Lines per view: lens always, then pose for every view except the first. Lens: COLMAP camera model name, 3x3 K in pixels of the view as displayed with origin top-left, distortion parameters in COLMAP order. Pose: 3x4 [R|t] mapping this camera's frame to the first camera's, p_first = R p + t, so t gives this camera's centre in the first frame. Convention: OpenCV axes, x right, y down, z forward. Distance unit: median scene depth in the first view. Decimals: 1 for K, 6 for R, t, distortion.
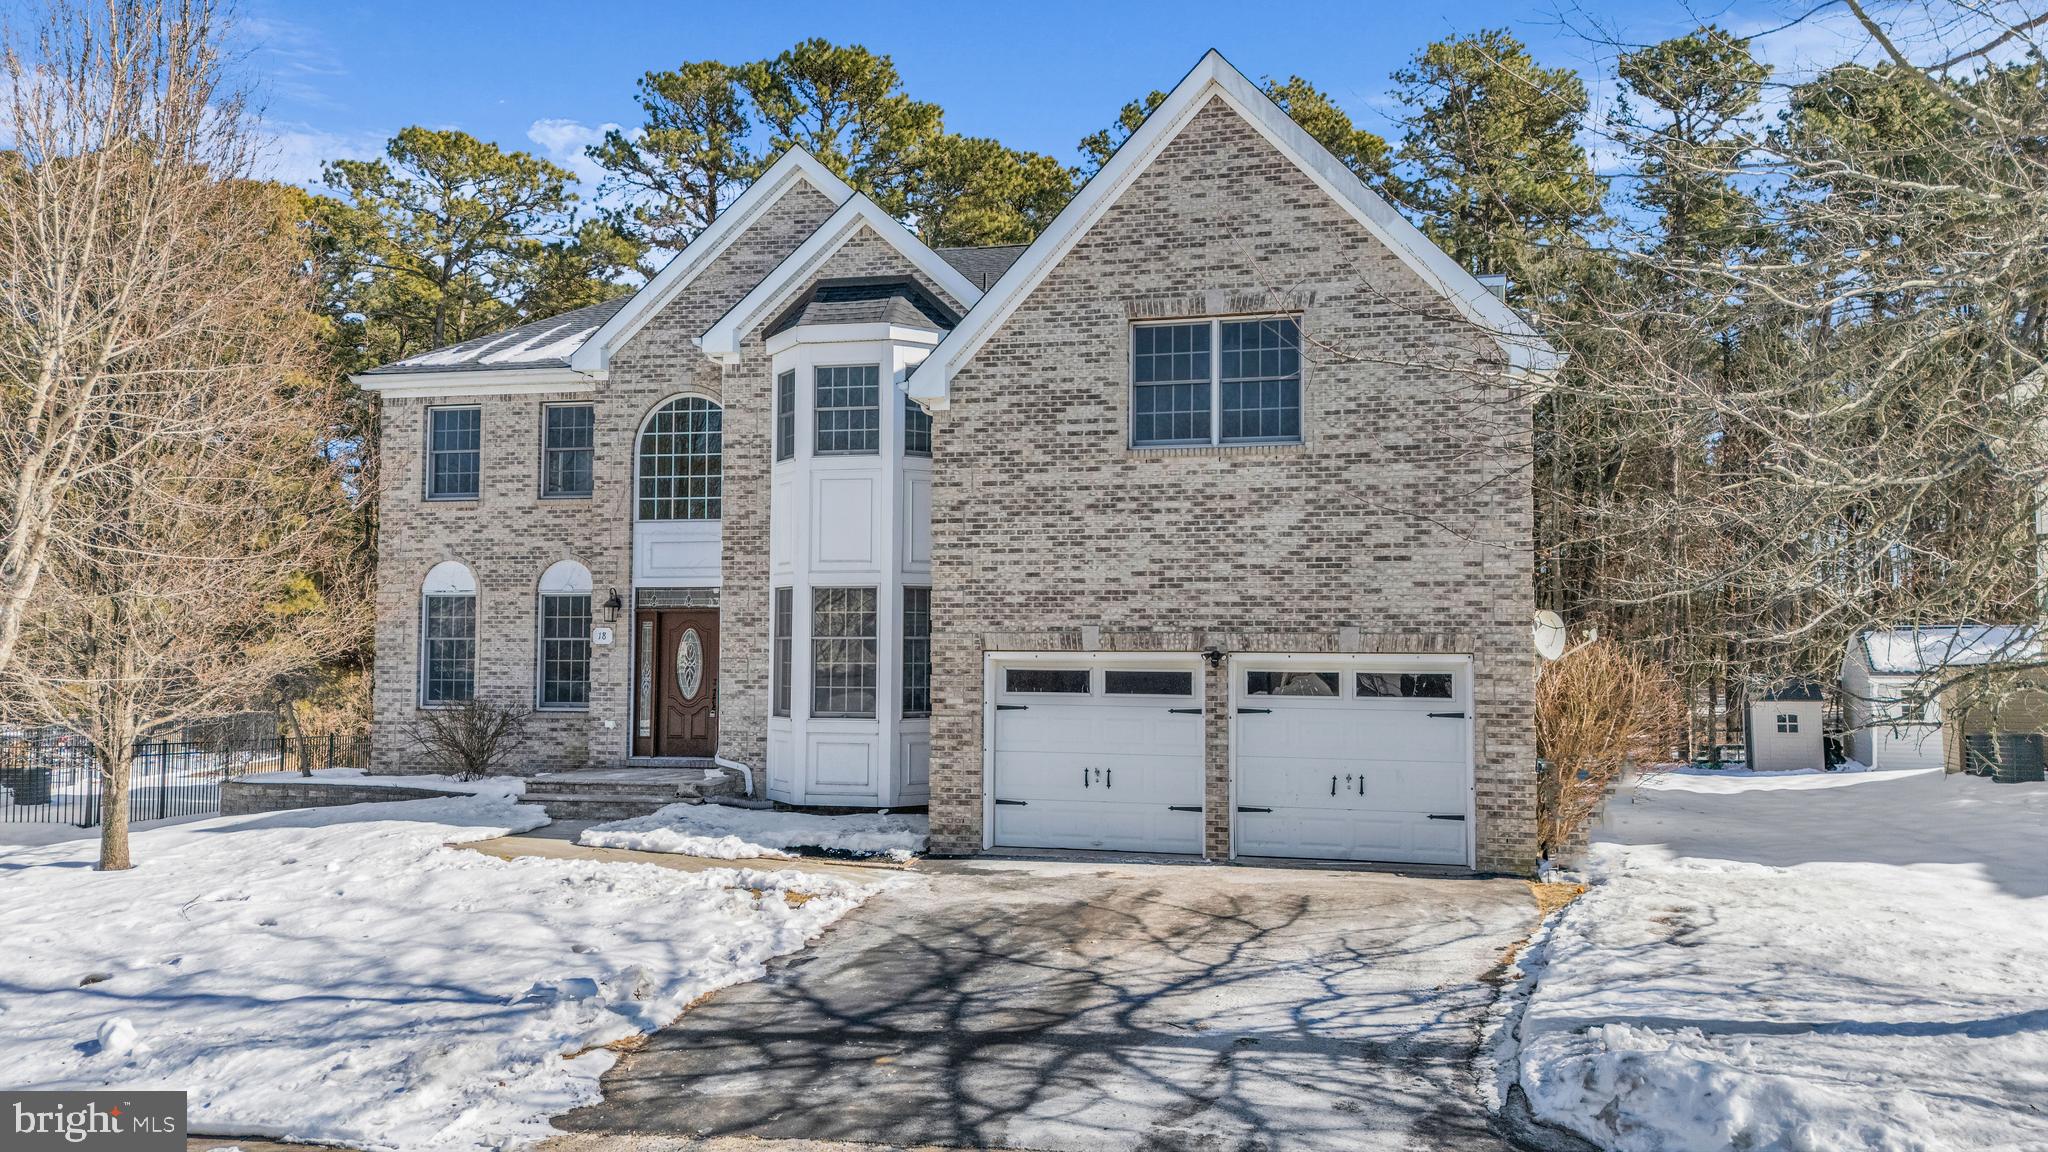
lens RADIAL K [[1490.4, 0, 1024.0], [0, 1490.4, 576.0], [0, 0, 1]] dist [0.003842, -0.000391]
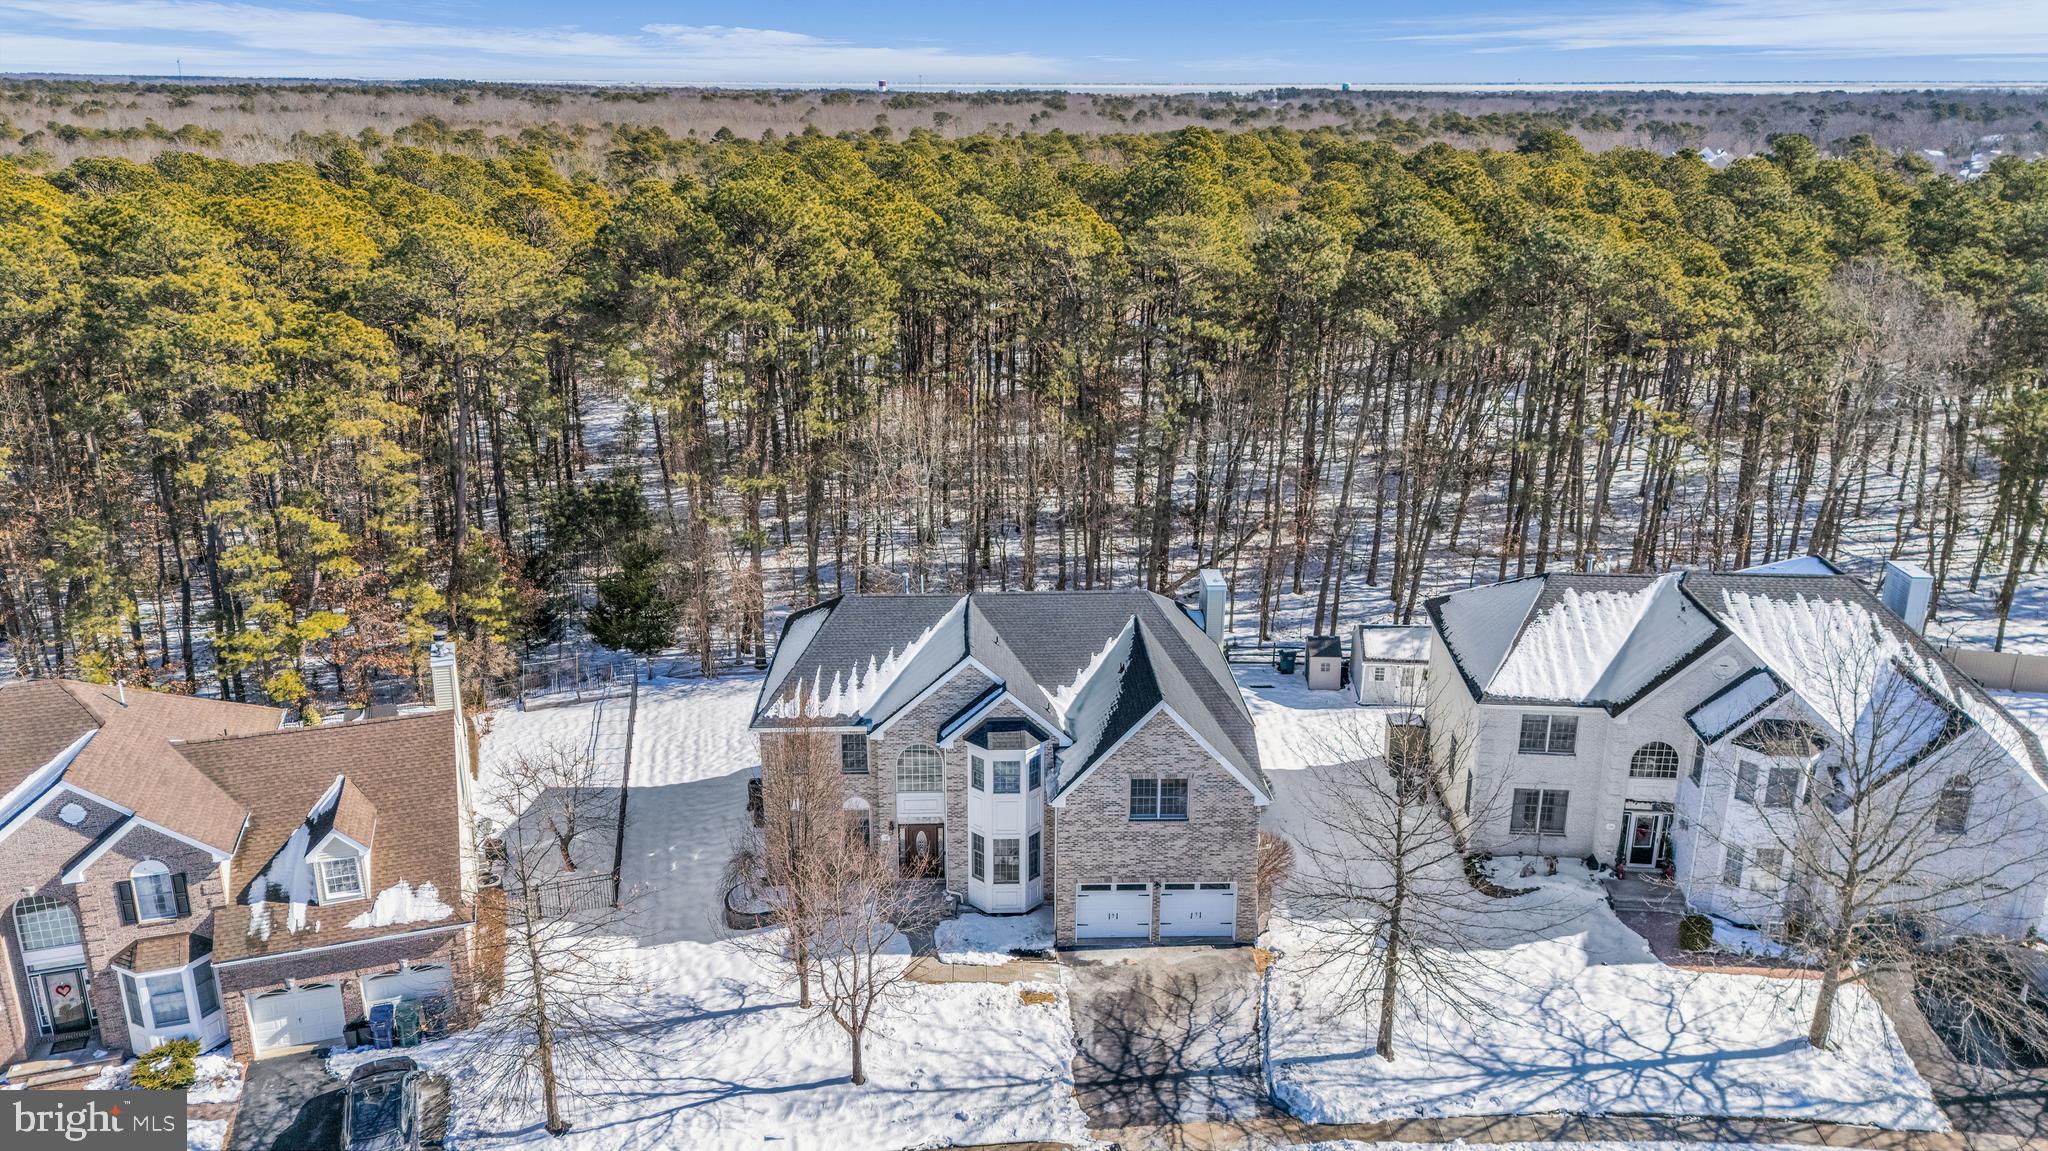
lens RADIAL K [[1490.4, 0, 1024.0], [0, 1490.4, 575.5], [0, 0, 1]] dist [0.003842, -0.000391]
pose [[0.960701, -0.090925, 0.262272, -0.835962], [-0.015897, 0.925259, 0.379002, -1.607680], [-0.277131, -0.368277, 0.887452, -1.330030]]
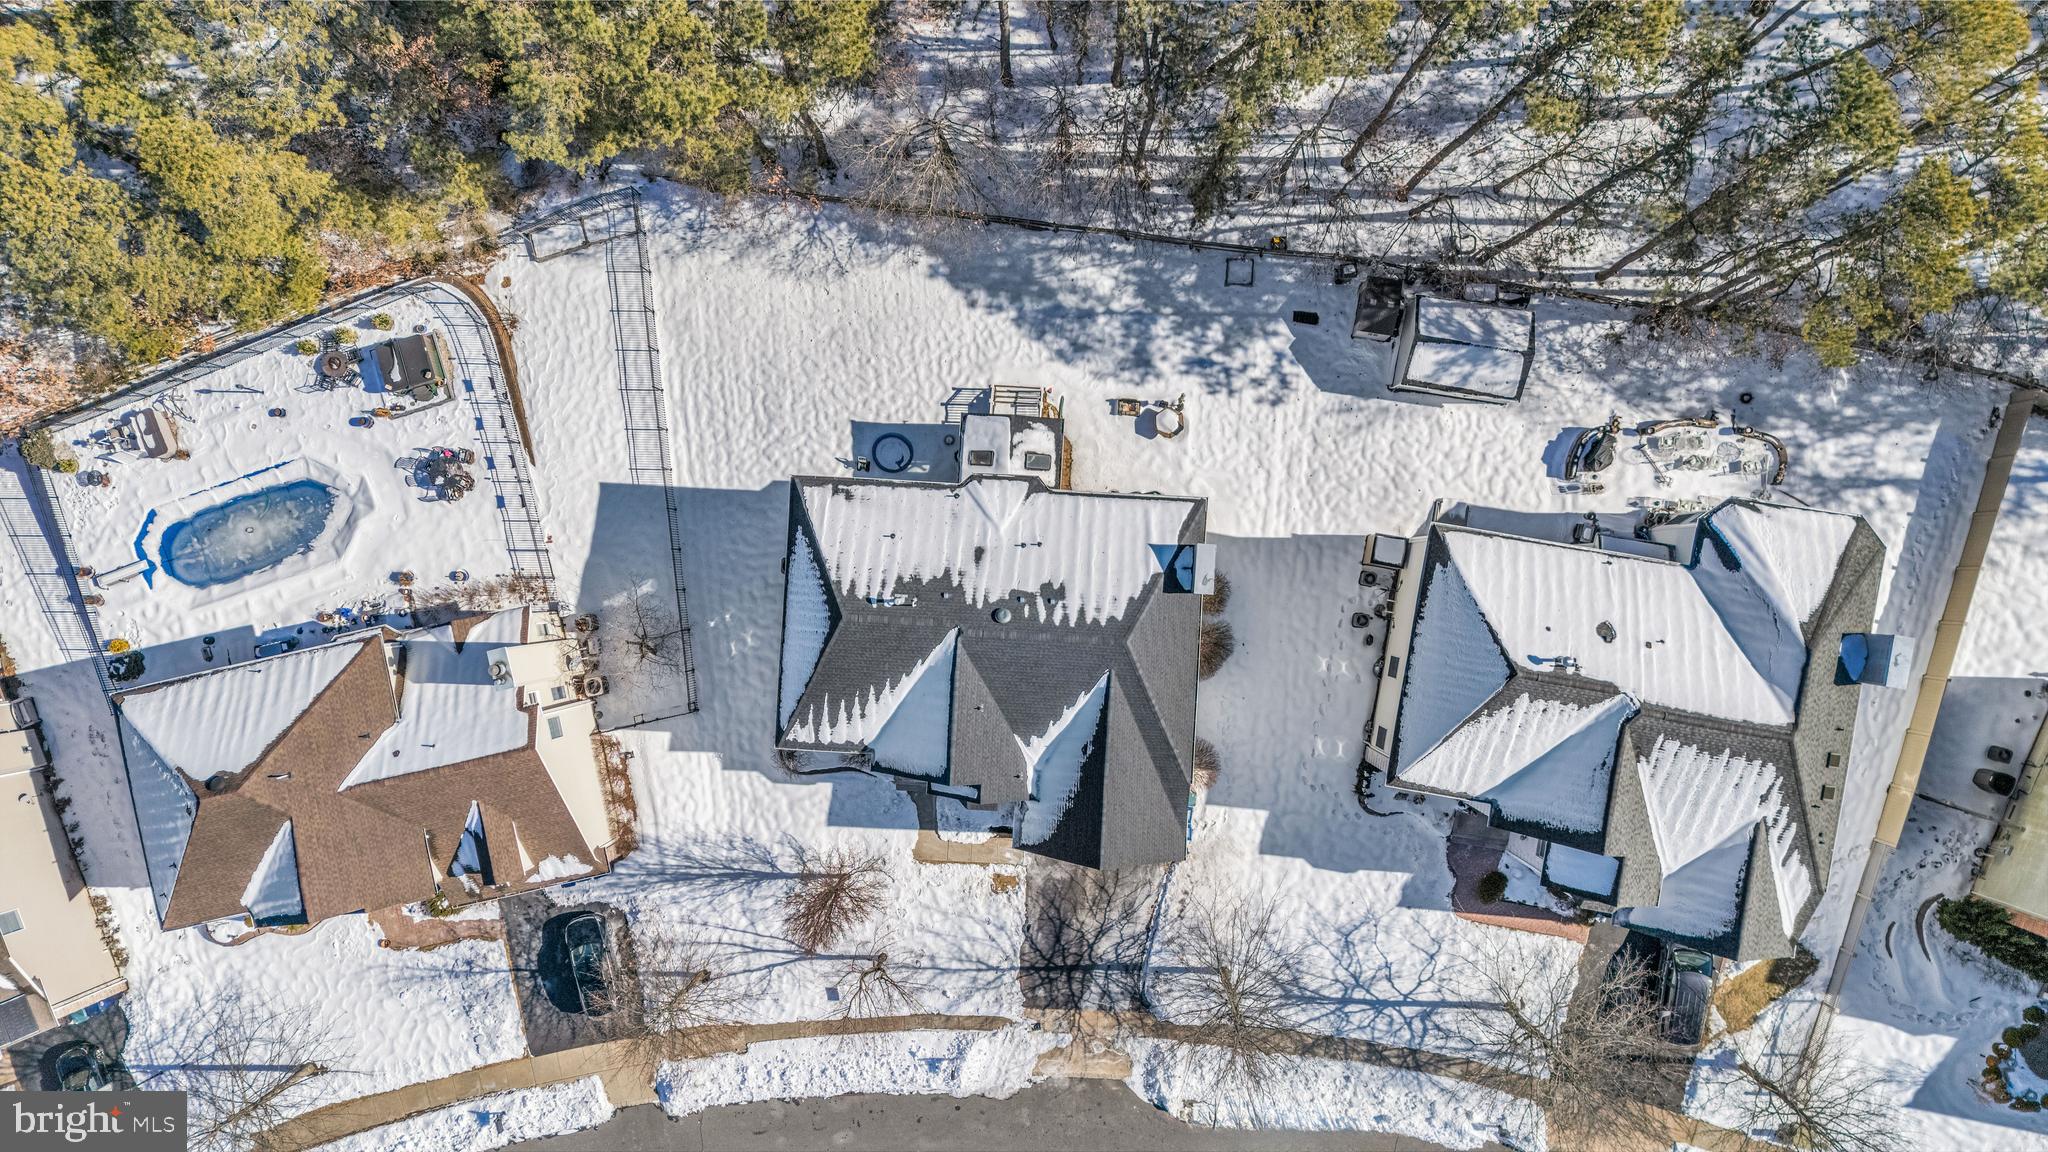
lens RADIAL K [[1397.6, 0, 1024.0], [0, 1397.6, 576.0], [0, 0, 1]] dist [-0.003555, -0.000851]
pose [[0.981668, -0.187855, -0.032221, 0.181792], [0.025082, -0.040258, 0.998874, -3.568531], [-0.188941, -0.981371, -0.034808, 1.797651]]
